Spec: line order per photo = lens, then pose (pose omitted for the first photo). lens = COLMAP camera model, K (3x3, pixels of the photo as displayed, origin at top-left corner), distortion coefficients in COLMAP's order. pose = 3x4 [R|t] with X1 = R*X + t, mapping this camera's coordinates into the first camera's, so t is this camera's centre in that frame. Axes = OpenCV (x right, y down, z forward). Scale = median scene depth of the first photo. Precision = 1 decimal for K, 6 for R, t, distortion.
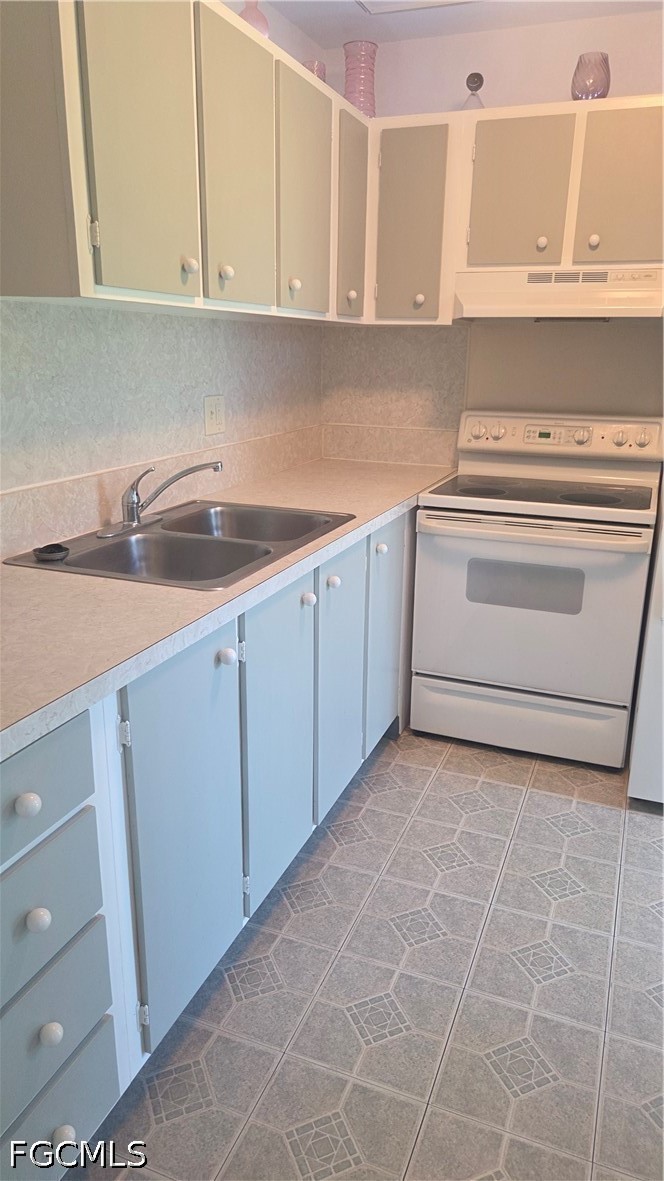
lens RADIAL K [[789.9, 0, 334.5], [0, 789.9, 591.7], [0, 0, 1]] dist [0.056435, -0.049325]
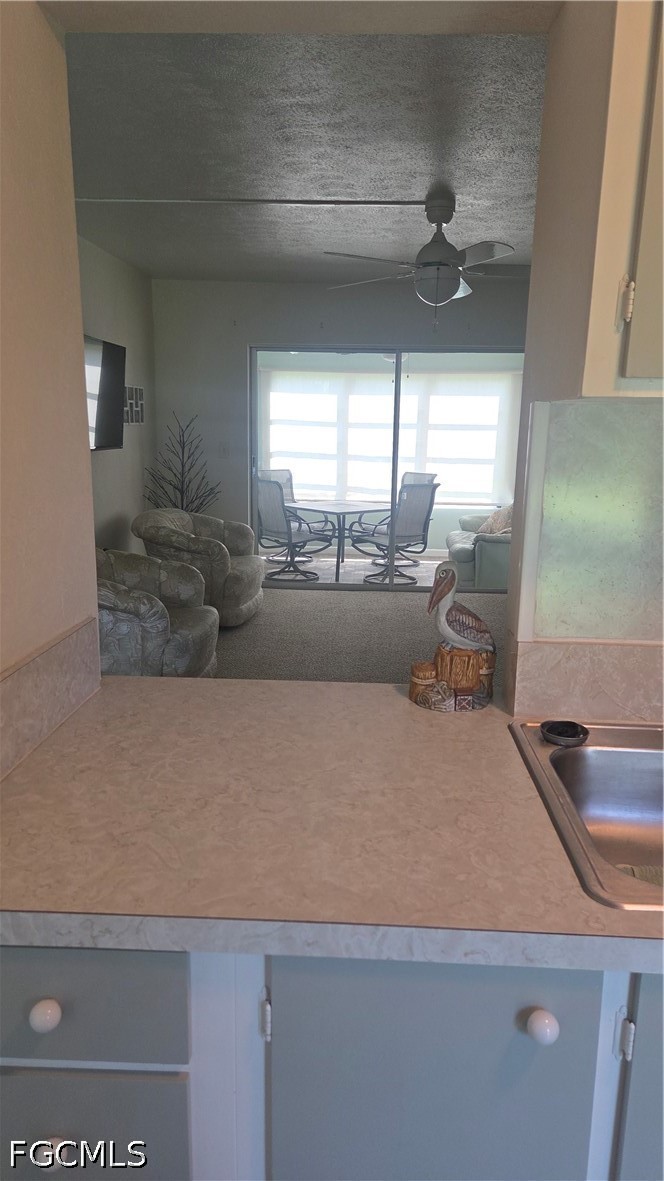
lens RADIAL K [[789.9, 0, 333.1], [0, 789.9, 594.6], [0, 0, 1]] dist [0.056435, -0.049325]
pose [[0.345585, 0.194812, -0.917943, 0.291897], [-0.297398, 0.950525, 0.089763, -0.229178], [0.890014, 0.241974, 0.386424, 0.653393]]
